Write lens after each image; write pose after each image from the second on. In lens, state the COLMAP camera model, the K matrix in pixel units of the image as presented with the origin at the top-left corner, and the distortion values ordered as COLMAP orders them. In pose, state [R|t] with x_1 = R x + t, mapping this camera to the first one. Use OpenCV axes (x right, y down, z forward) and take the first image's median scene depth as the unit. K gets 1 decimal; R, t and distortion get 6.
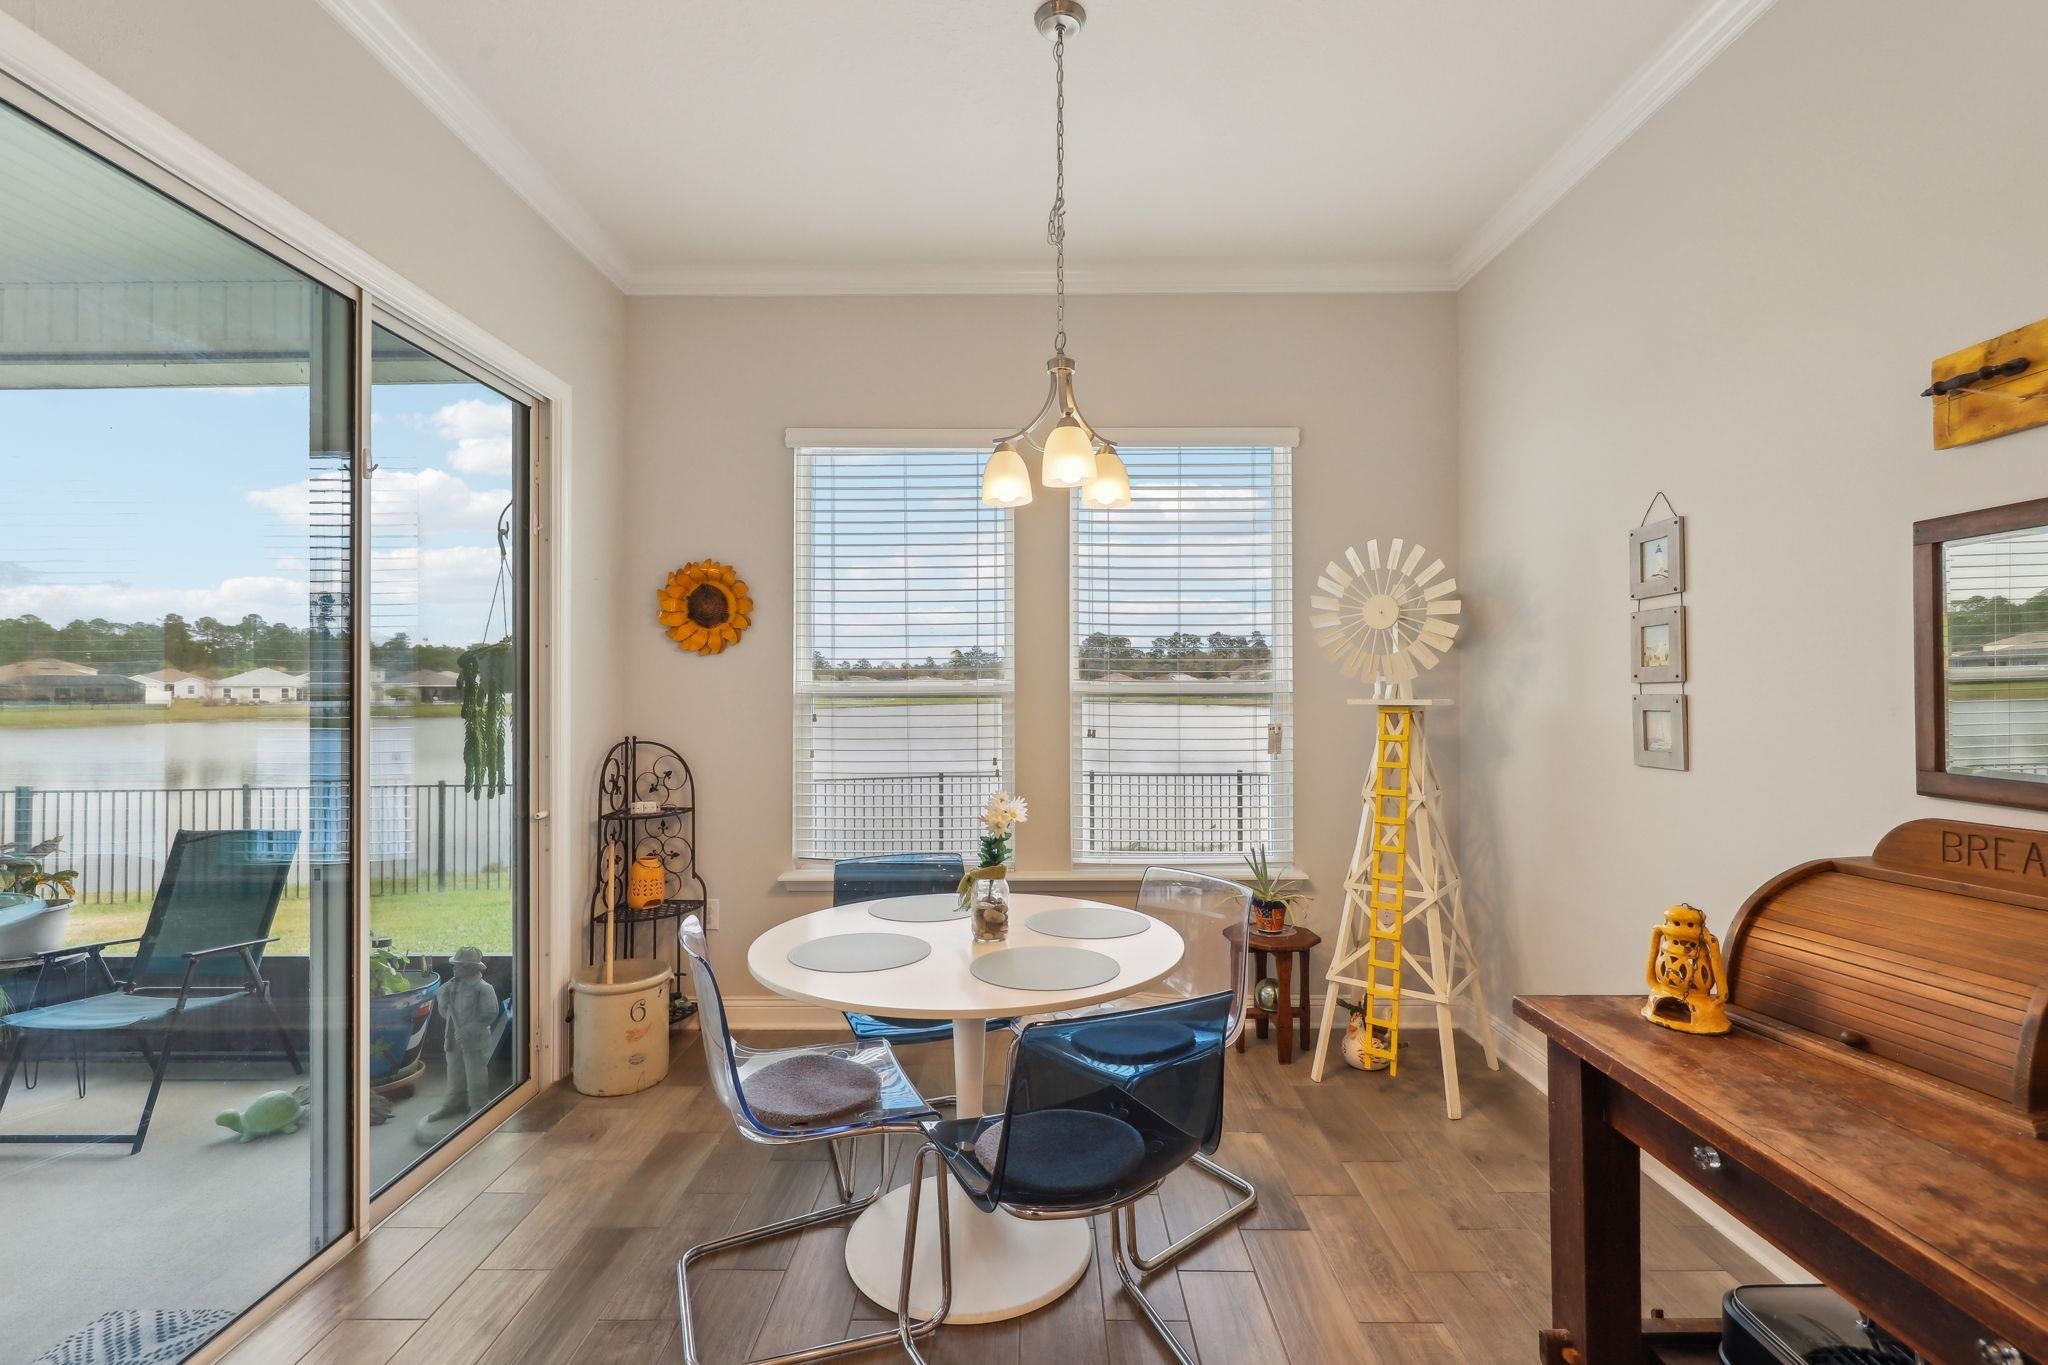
lens RADIAL K [[925.6, 0, 1024.9], [0, 925.6, 685.0], [0, 0, 1]] dist [0.004520, -0.000628]
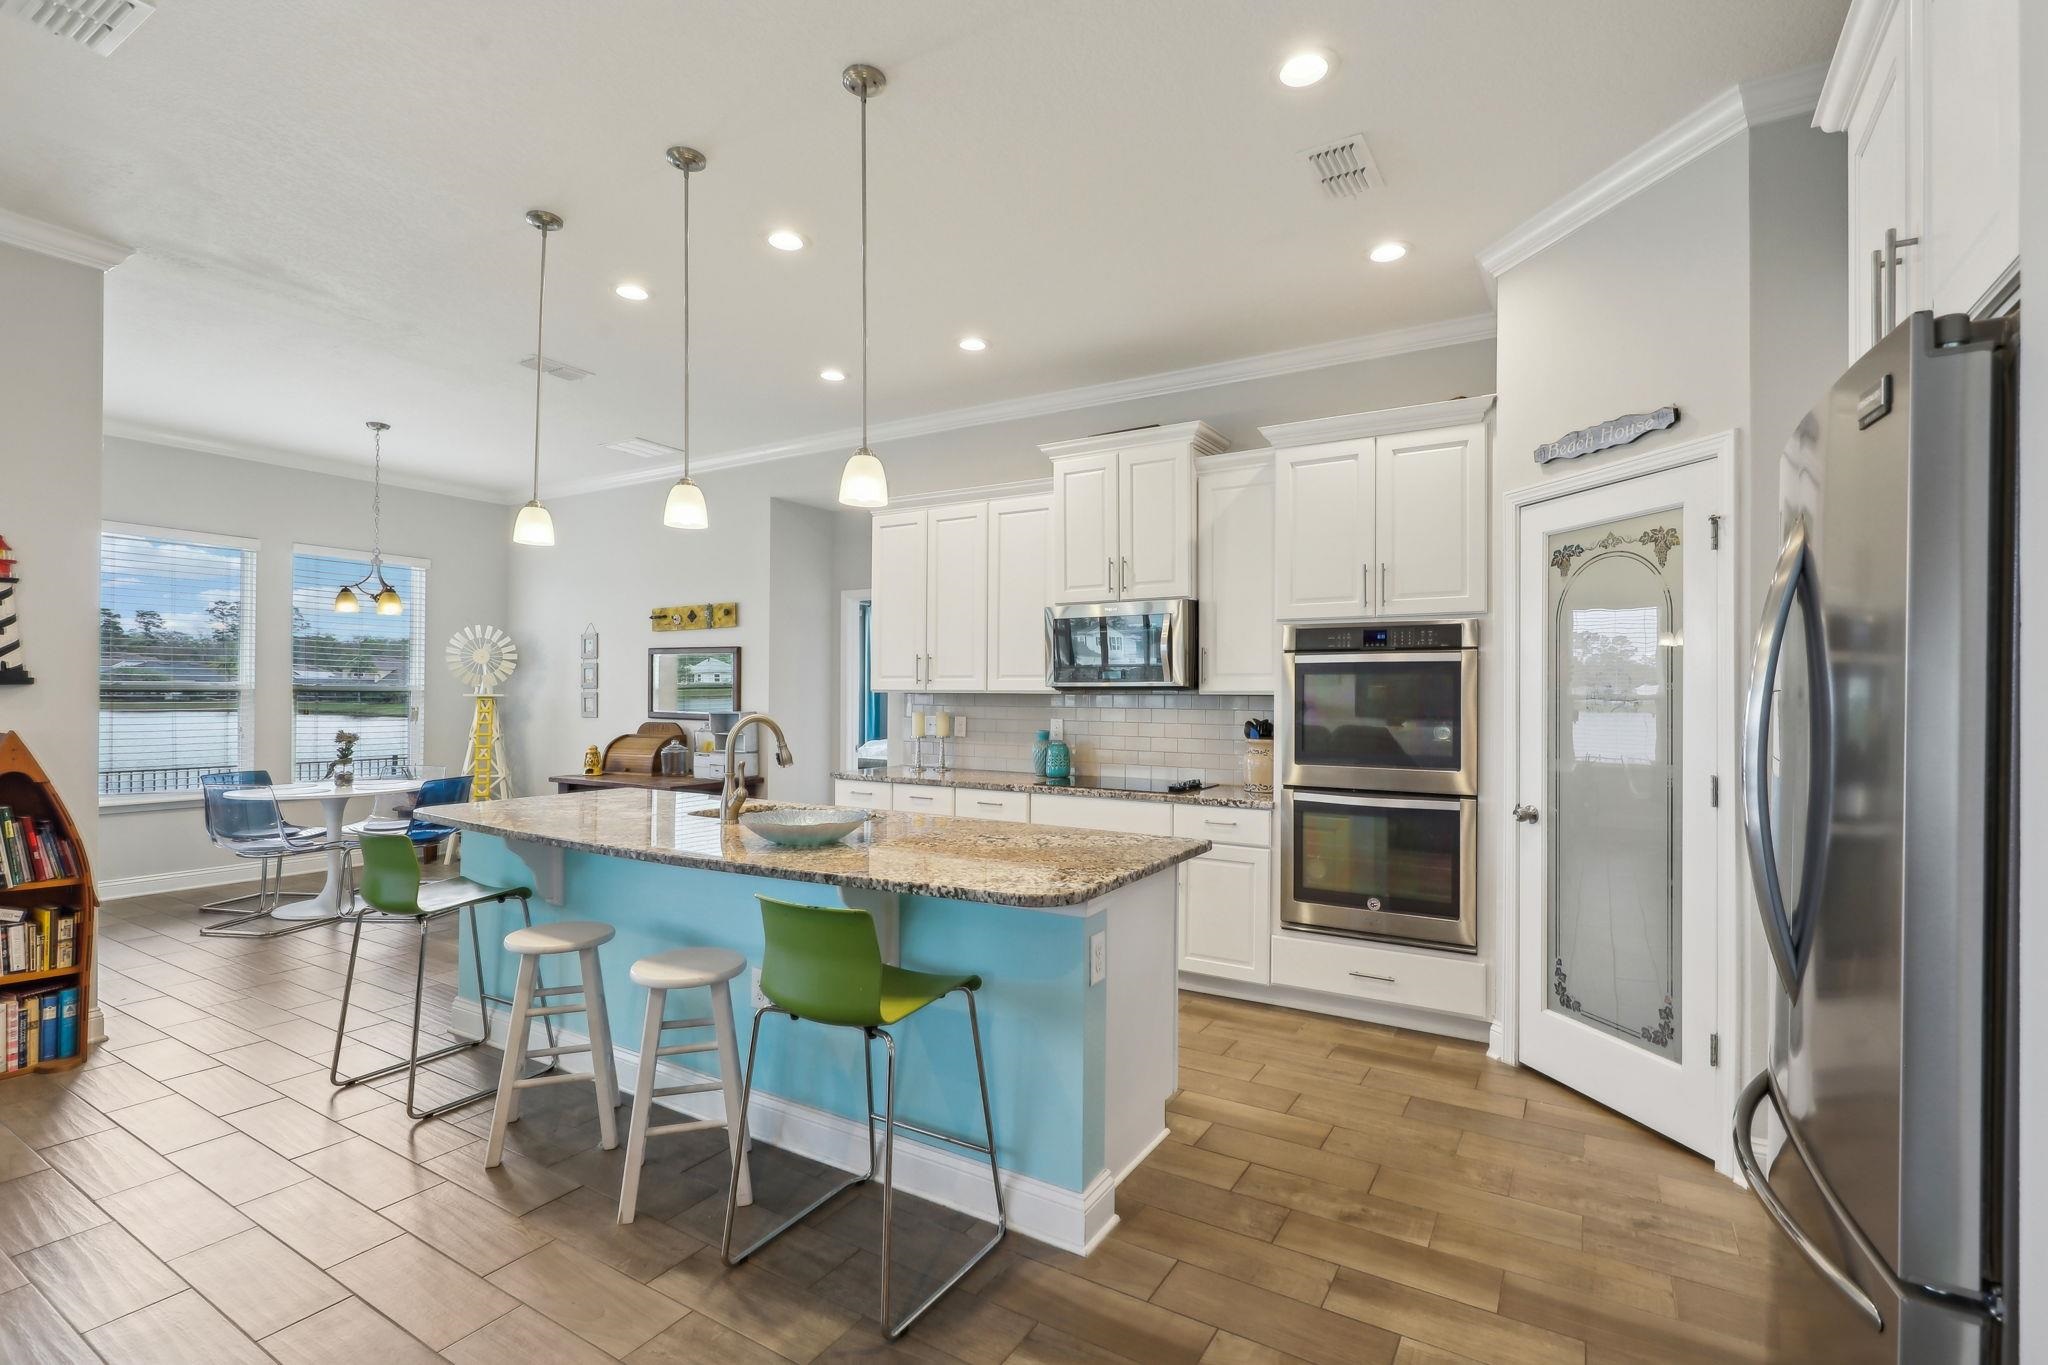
lens RADIAL K [[925.6, 0, 1024.9], [0, 925.6, 685.0], [0, 0, 1]] dist [0.004520, -0.000628]
pose [[0.514740, 0.011607, 0.857268, -0.947209], [-0.011190, 0.999914, -0.006820, -0.006355], [-0.857273, -0.006083, 0.514825, -1.429341]]
